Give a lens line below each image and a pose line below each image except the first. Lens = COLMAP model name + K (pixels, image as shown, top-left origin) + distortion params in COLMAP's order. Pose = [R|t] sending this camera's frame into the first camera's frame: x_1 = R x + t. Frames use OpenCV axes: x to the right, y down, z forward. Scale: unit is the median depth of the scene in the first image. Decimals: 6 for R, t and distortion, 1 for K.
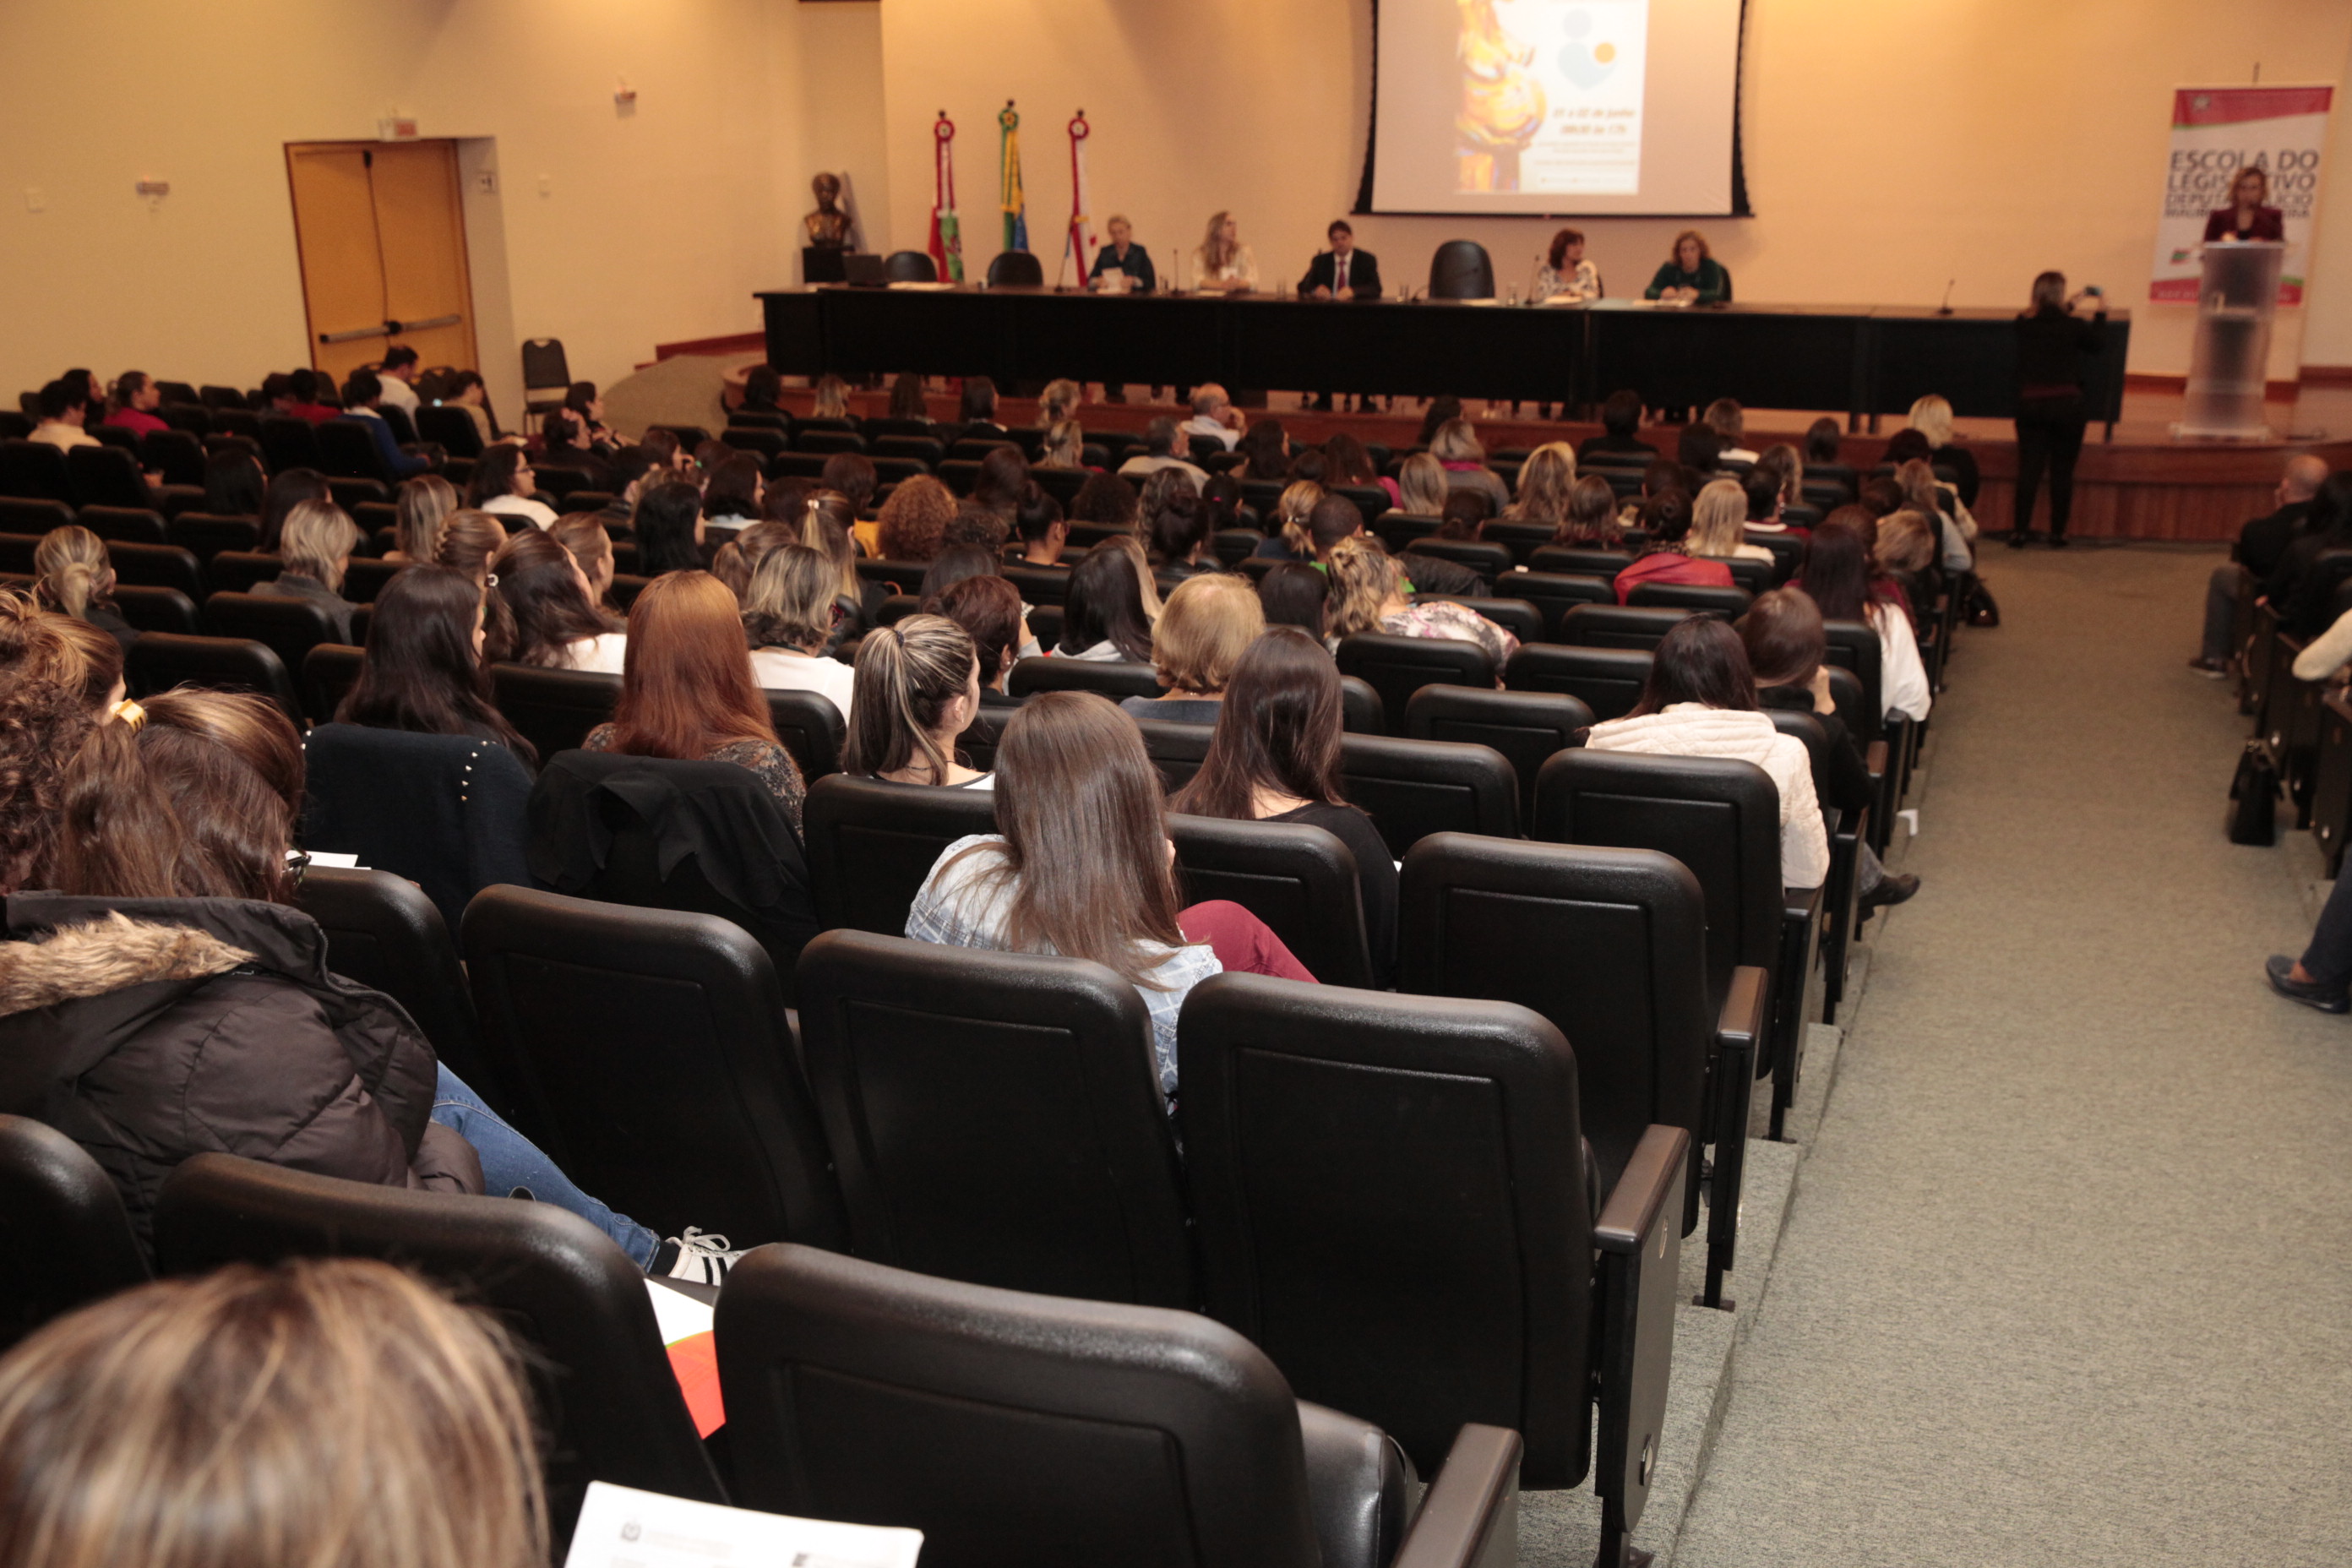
lens RADIAL K [[2278.0, 0, 1153.0], [0, 2278.0, 790.4], [0, 0, 1]] dist [0.013006, 0.000000]
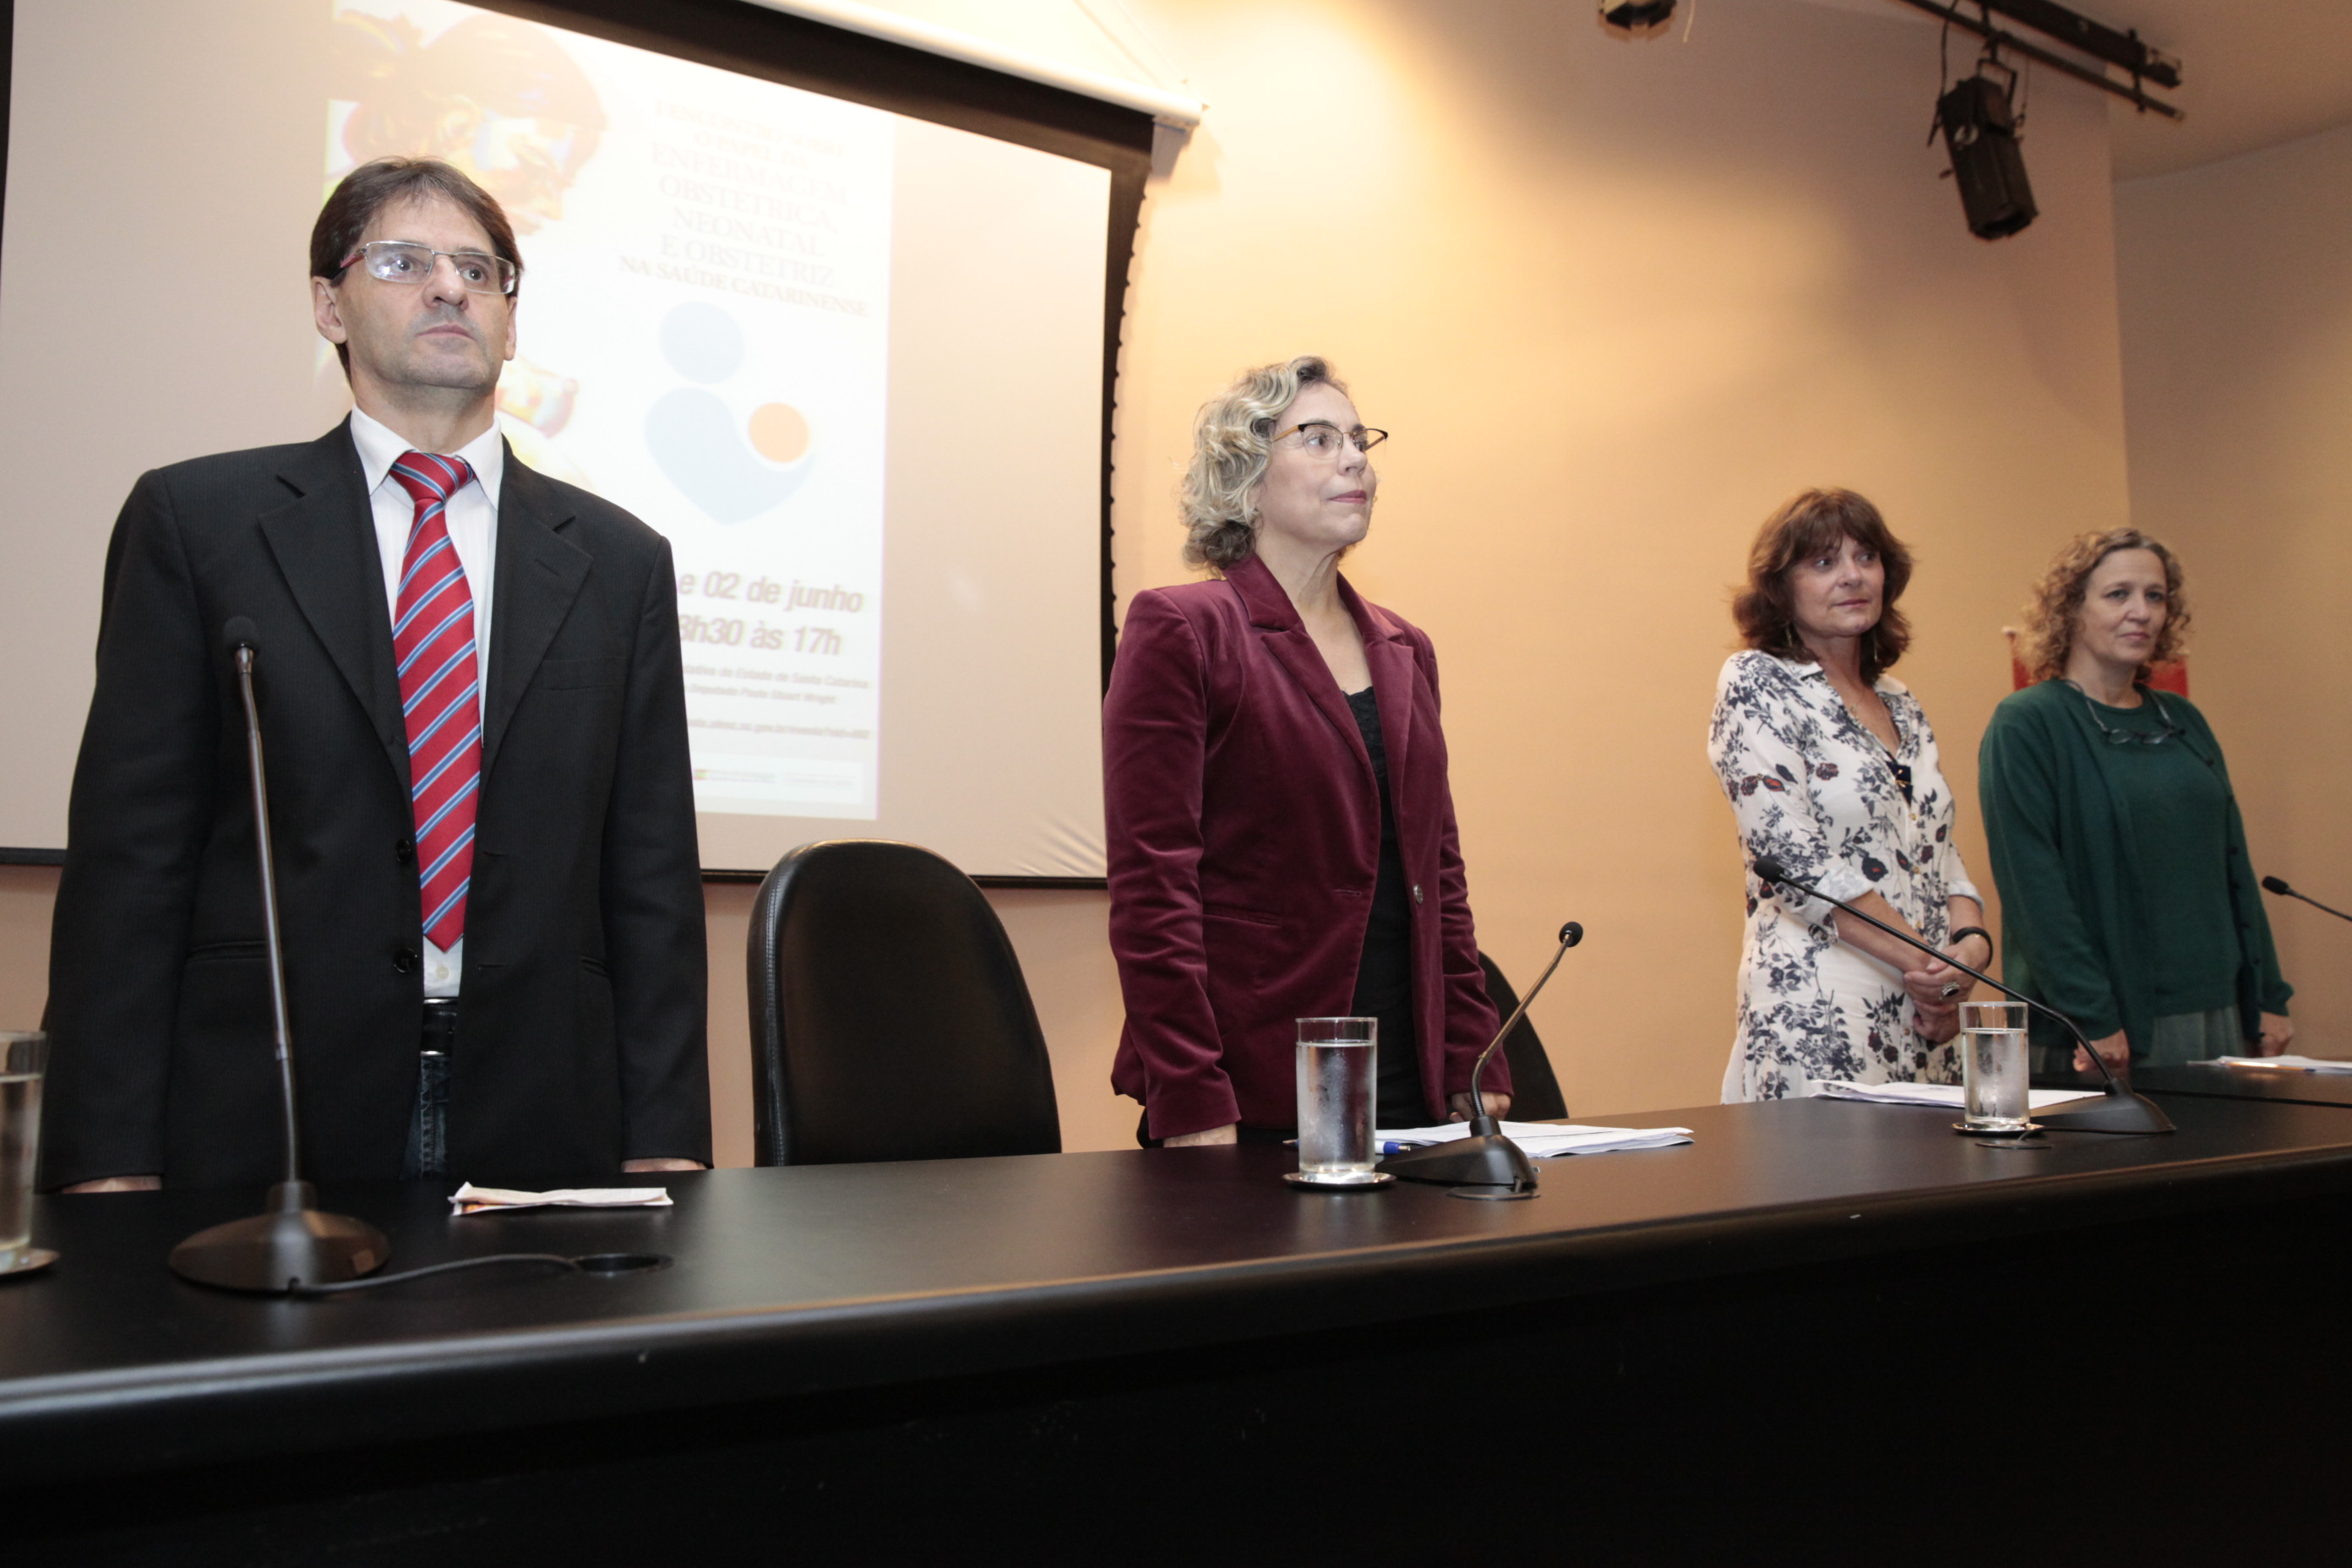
lens RADIAL K [[1772.6, 0, 1187.7], [0, 1772.6, 783.5], [0, 0, 1]] dist [-0.085151, 0.085107]
pose [[0.623721, 0.089624, 0.776492, 0.030227], [0.222744, 0.931835, -0.286475, -0.179083], [-0.749238, 0.351639, 0.561242, 0.813546]]
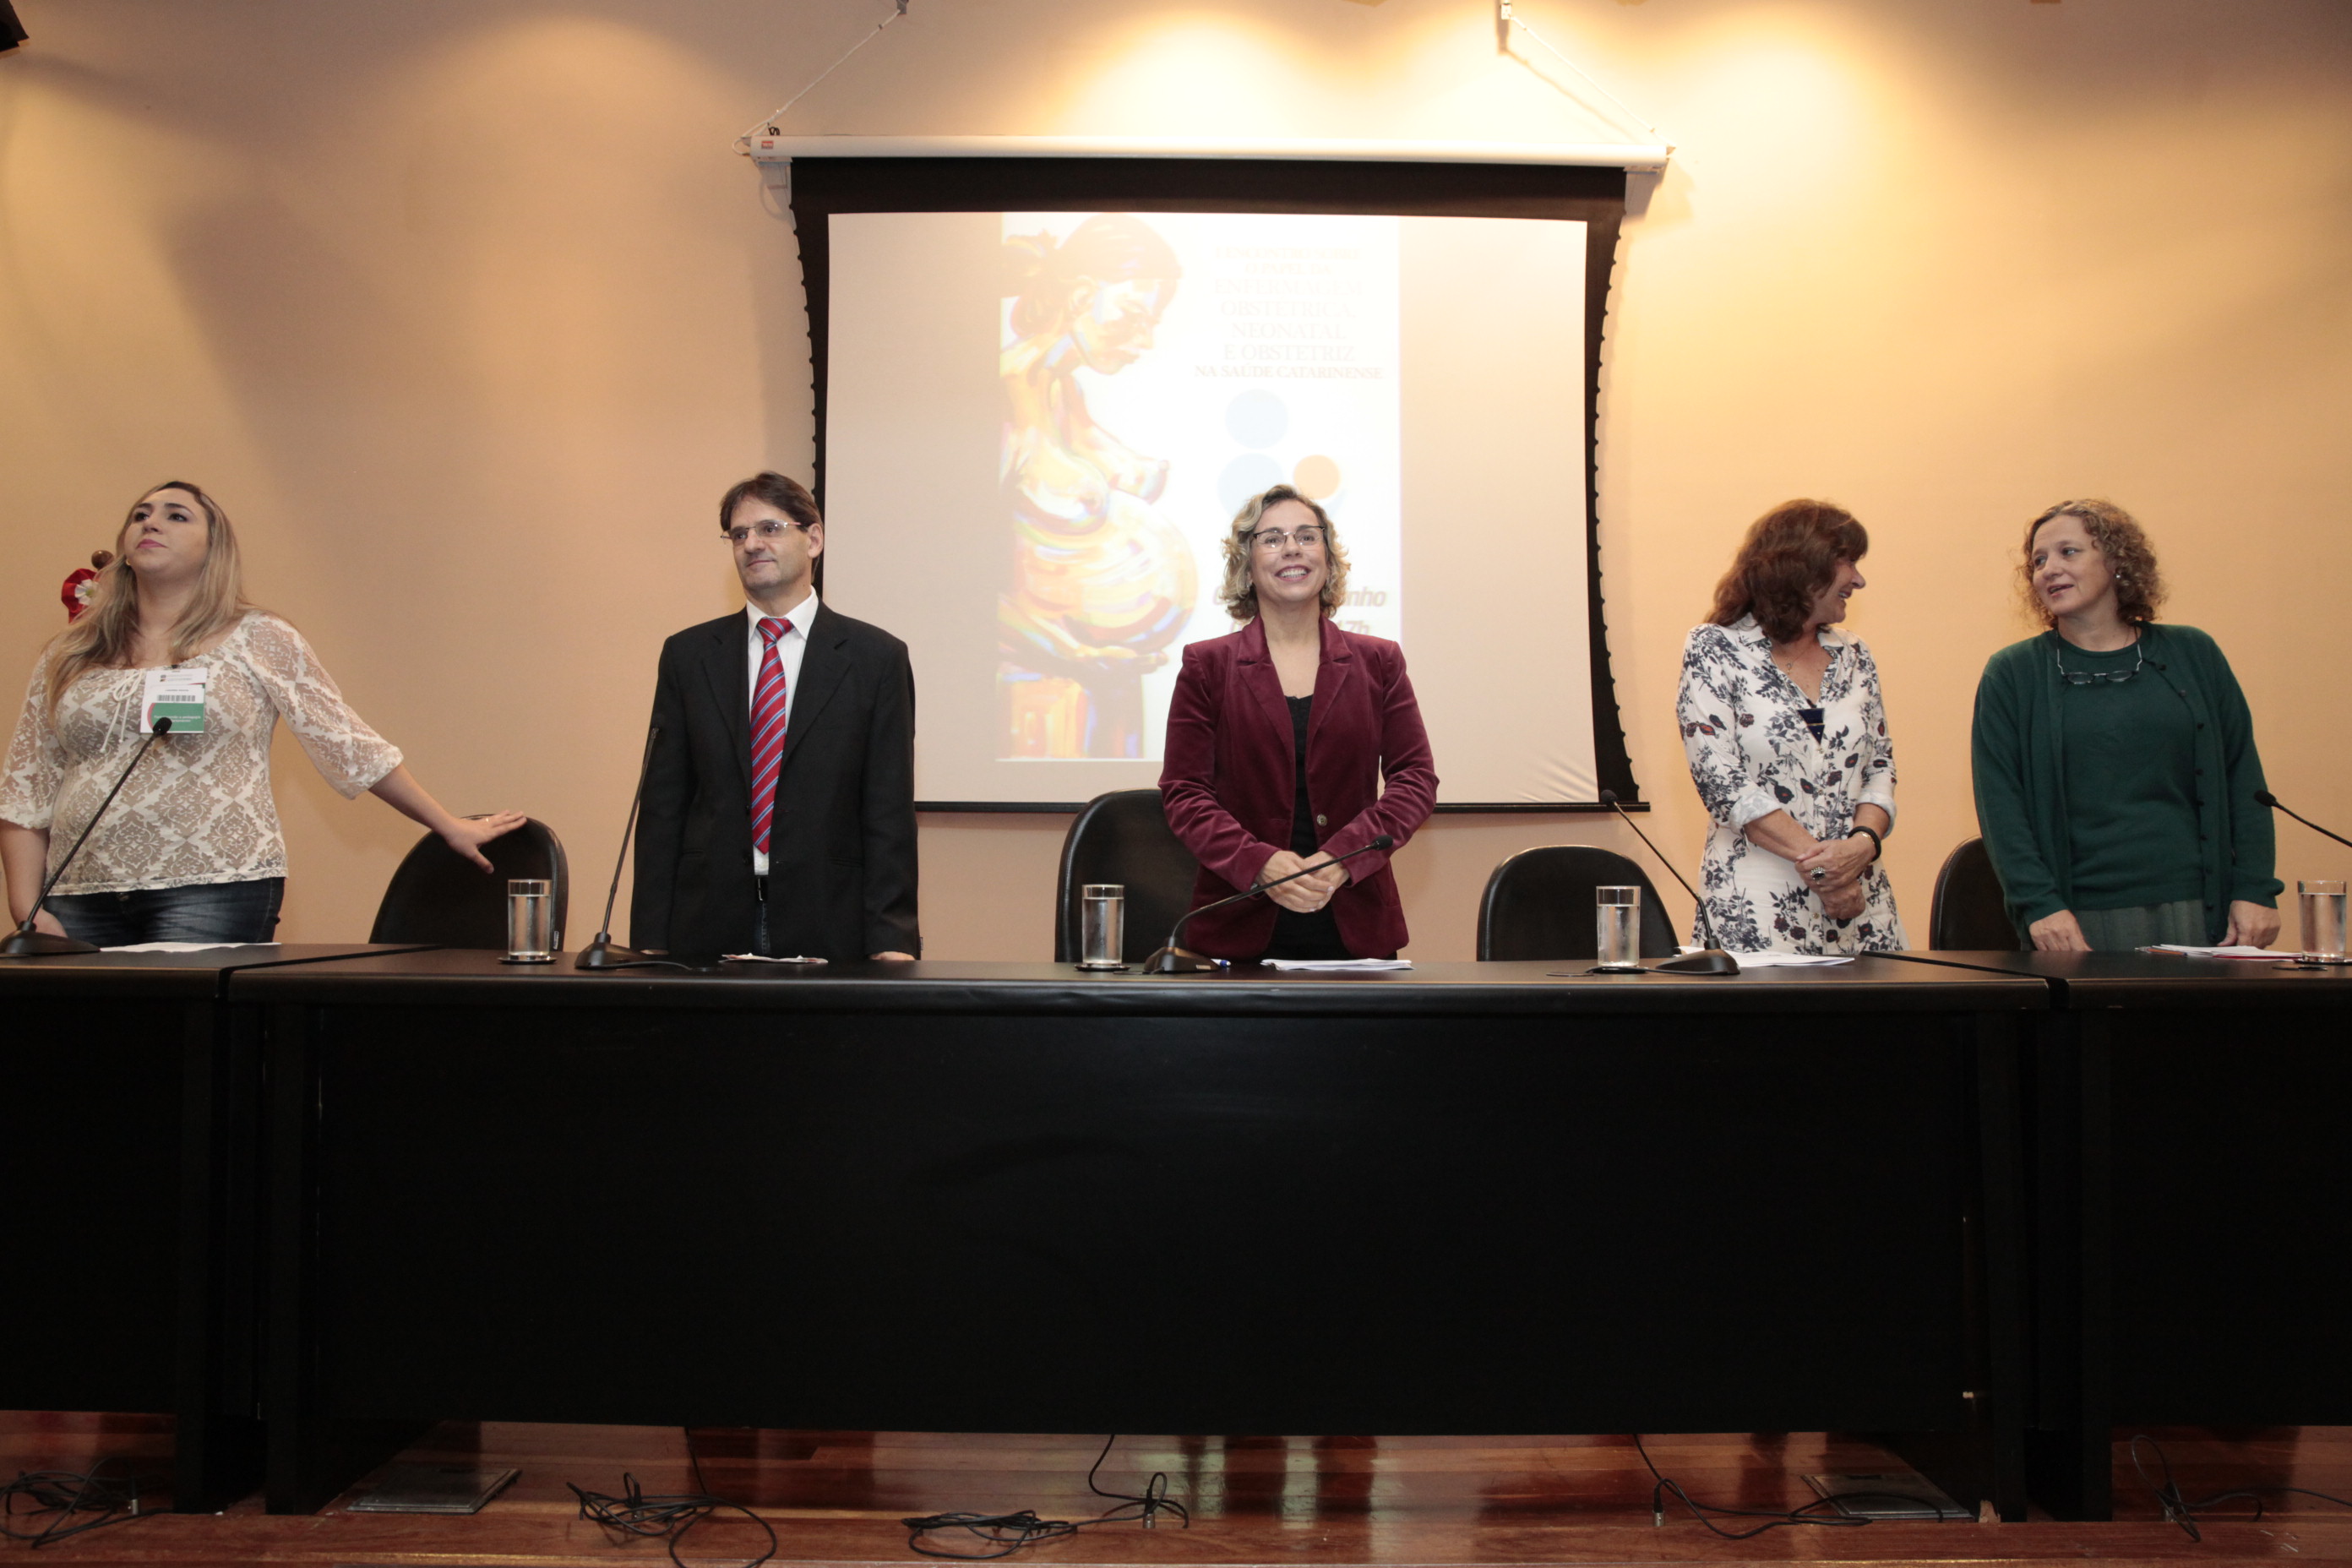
lens RADIAL K [[1631.5, 0, 1172.0], [0, 1631.5, 775.0], [0, 0, 1]] dist [-0.091482, 0.051549]
pose [[0.933064, 0.037668, 0.357732, 0.050894], [0.091555, 0.936880, -0.337452, -0.152872], [-0.347863, 0.347617, 0.870720, 0.733030]]
